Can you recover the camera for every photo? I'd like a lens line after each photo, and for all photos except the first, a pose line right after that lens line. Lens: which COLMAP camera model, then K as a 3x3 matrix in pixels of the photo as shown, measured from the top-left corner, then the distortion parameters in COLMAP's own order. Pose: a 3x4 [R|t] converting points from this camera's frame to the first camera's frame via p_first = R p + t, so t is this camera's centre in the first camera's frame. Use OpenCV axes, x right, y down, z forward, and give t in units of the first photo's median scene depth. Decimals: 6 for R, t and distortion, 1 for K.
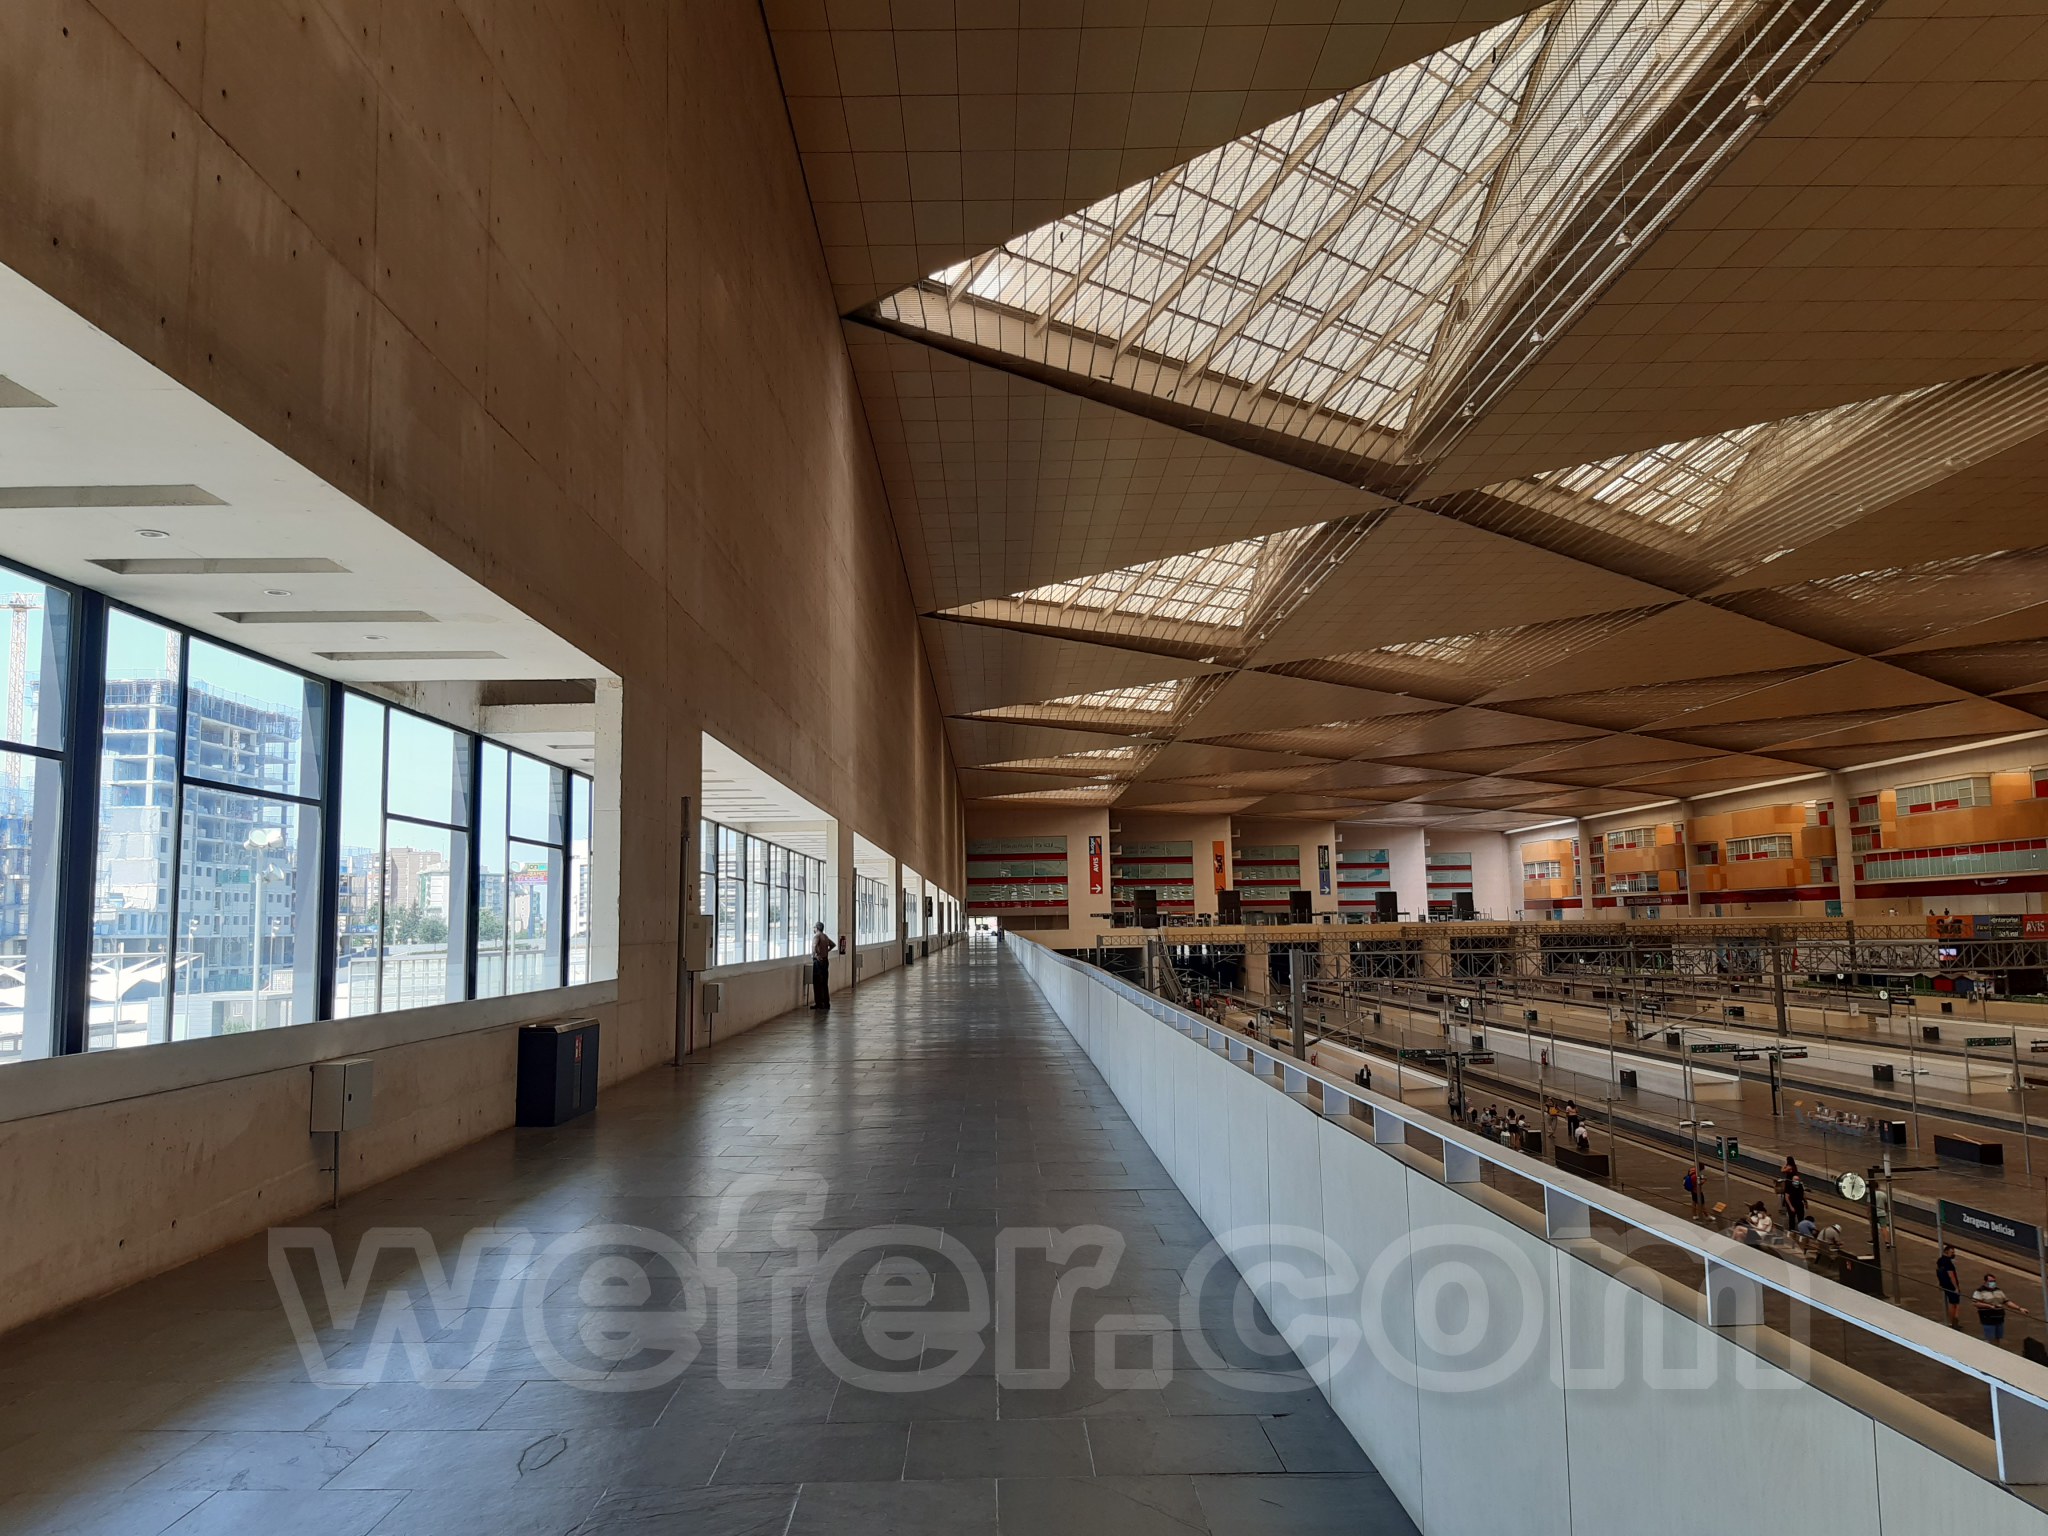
lens RADIAL K [[1477.6, 0, 1024.0], [0, 1477.6, 768.0], [0, 0, 1]] dist [0.005897, -0.054727]
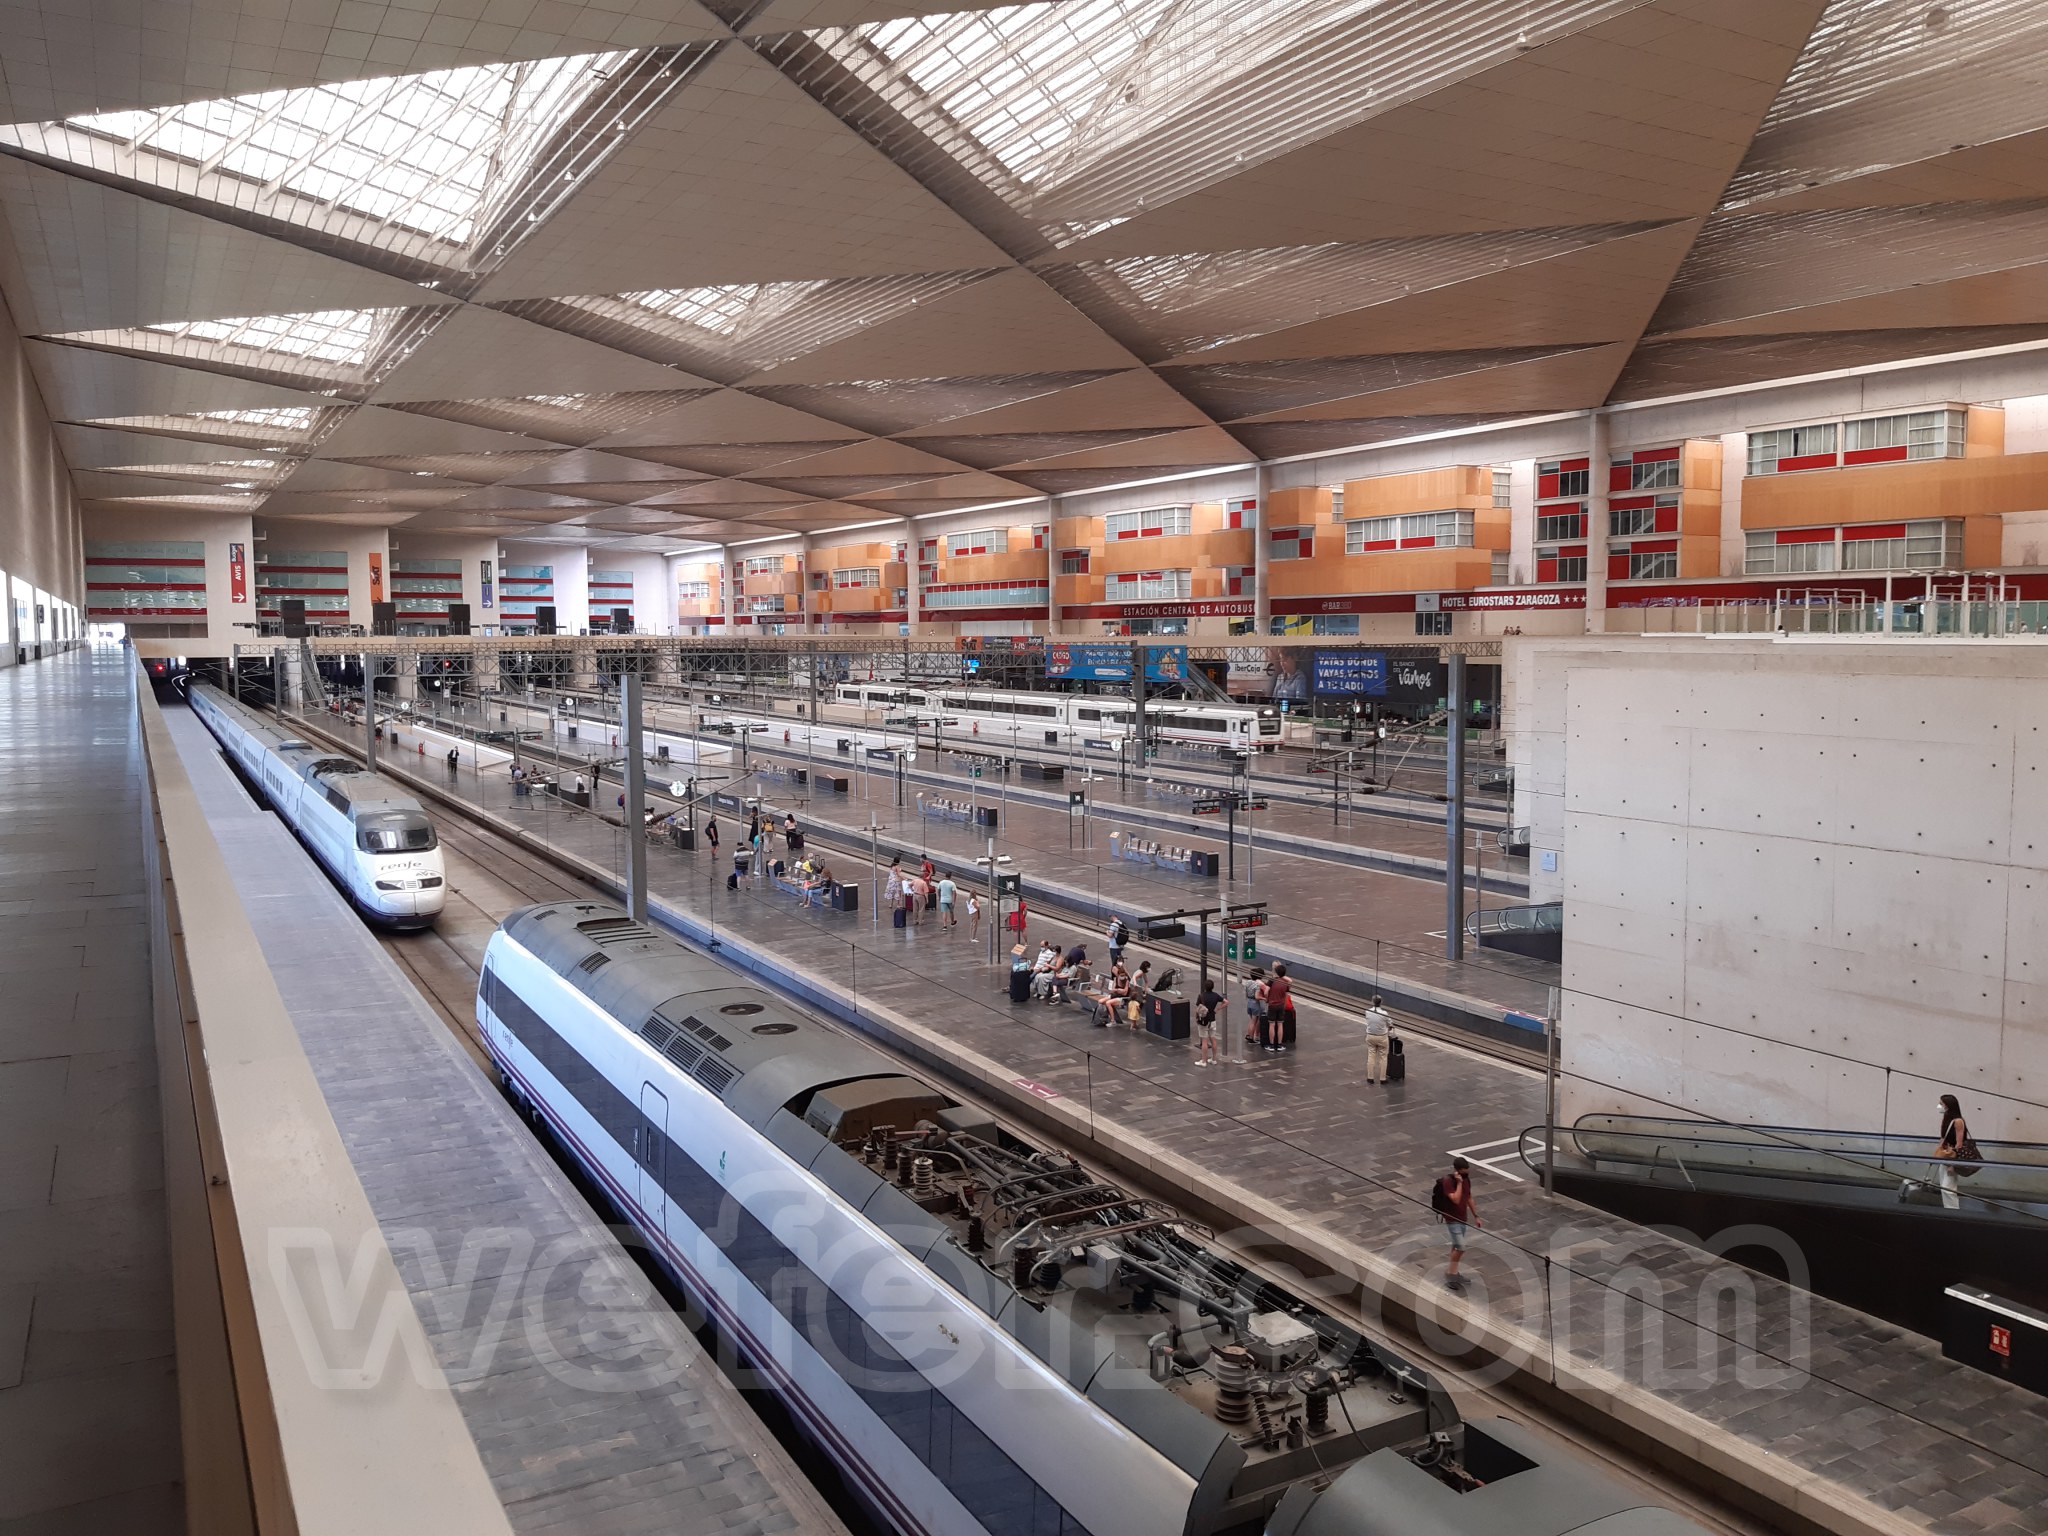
lens RADIAL K [[1477.6, 0, 1024.0], [0, 1477.6, 768.0], [0, 0, 1]] dist [0.005897, -0.054727]
pose [[0.866145, -0.031046, 0.498828, 0.008997], [-0.065139, 0.982544, 0.174256, -0.012606], [-0.495531, -0.183424, 0.849002, -0.123712]]
